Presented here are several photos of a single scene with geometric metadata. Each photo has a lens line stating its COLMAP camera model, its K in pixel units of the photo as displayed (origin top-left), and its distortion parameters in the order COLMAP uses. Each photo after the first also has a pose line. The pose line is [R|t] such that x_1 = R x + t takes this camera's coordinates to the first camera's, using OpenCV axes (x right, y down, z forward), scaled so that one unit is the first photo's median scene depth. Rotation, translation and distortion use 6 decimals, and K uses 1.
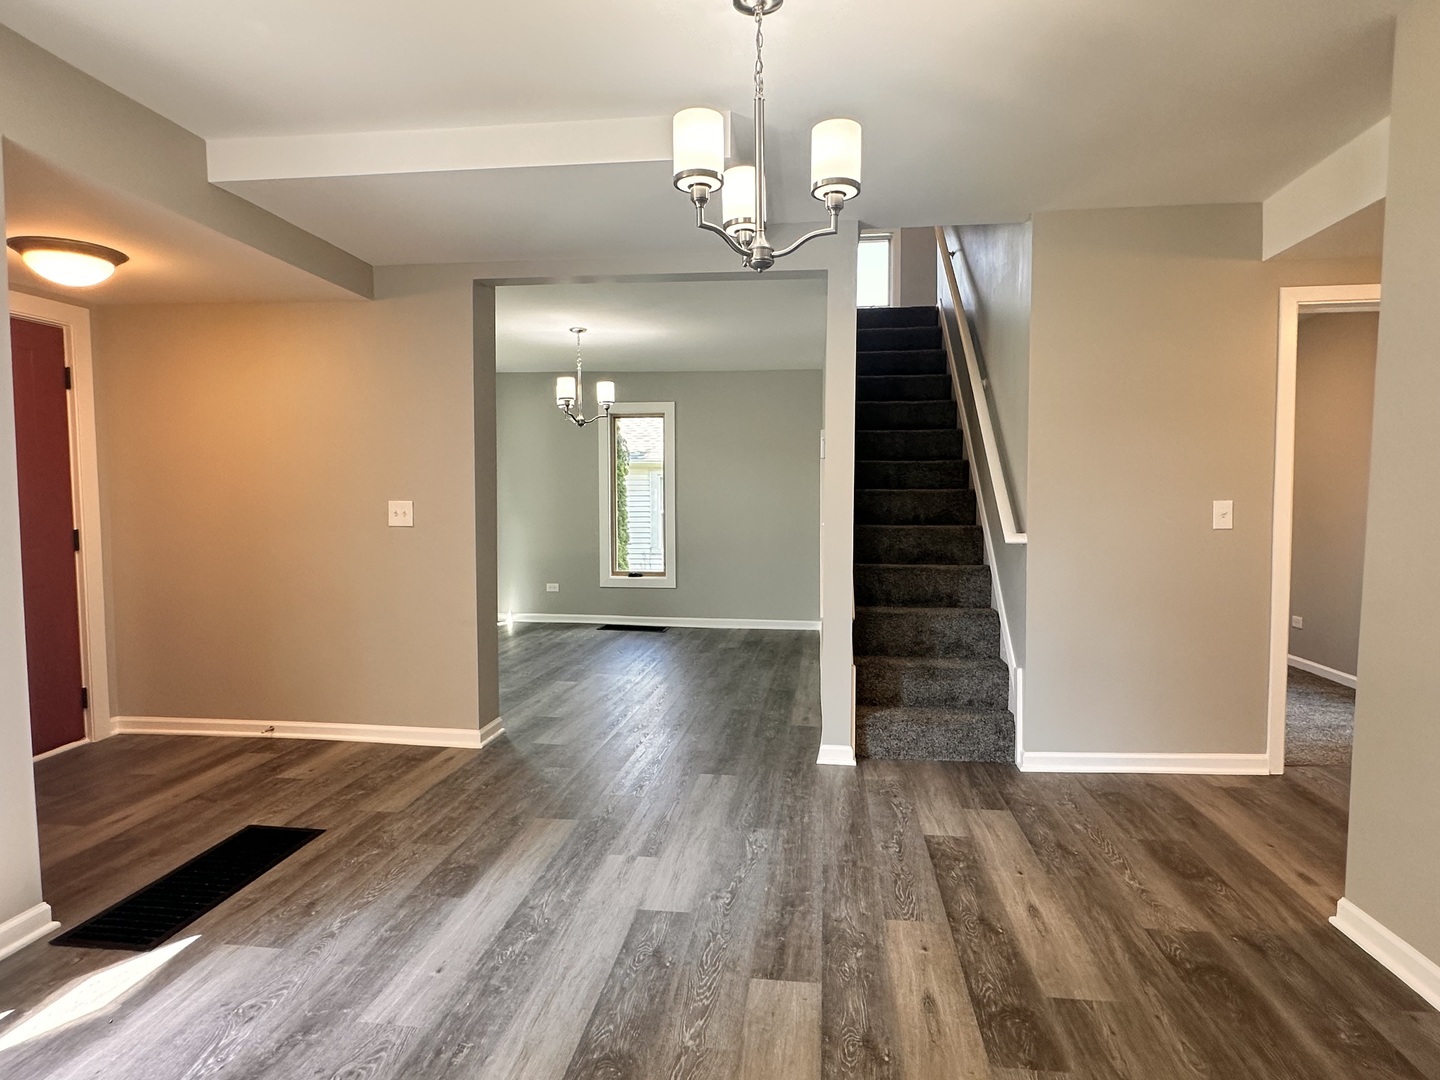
lens RADIAL K [[818.6, 0, 716.9], [0, 818.6, 547.1], [0, 0, 1]] dist [-0.004875, 0.001089]
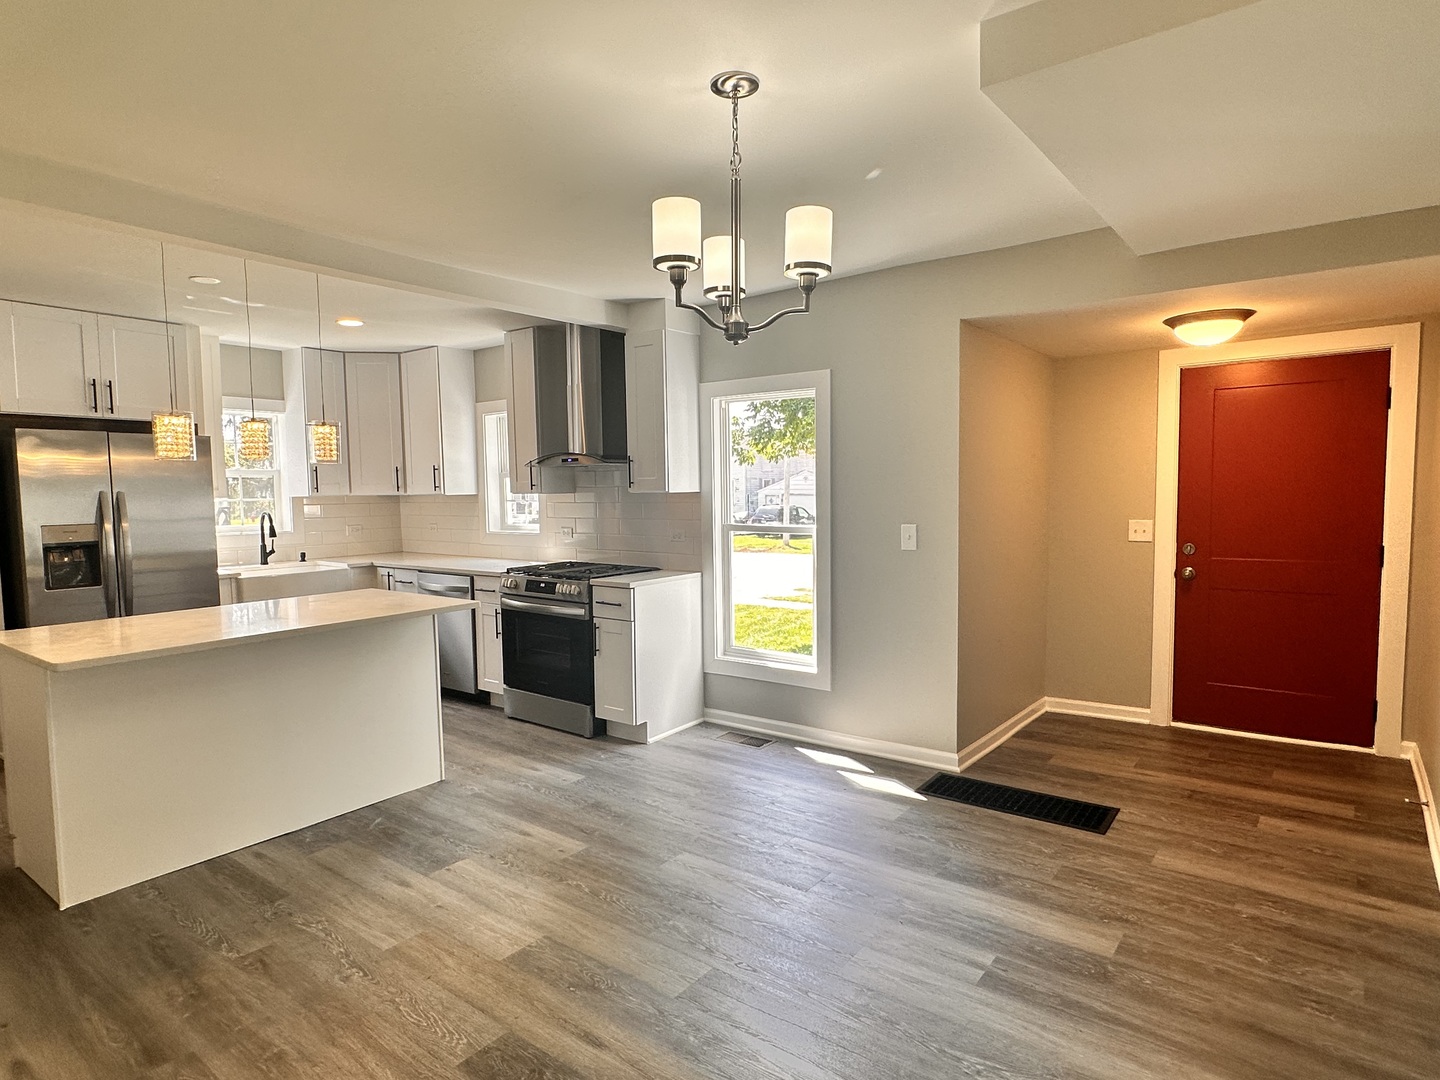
lens RADIAL K [[818.6, 0, 716.2], [0, 818.6, 550.9], [0, 0, 1]] dist [-0.004875, 0.001089]
pose [[-0.509118, 0.077312, -0.857217, 0.747540], [-0.036191, 0.993154, 0.111067, -0.142424], [0.859935, 0.087570, -0.502834, 1.160481]]
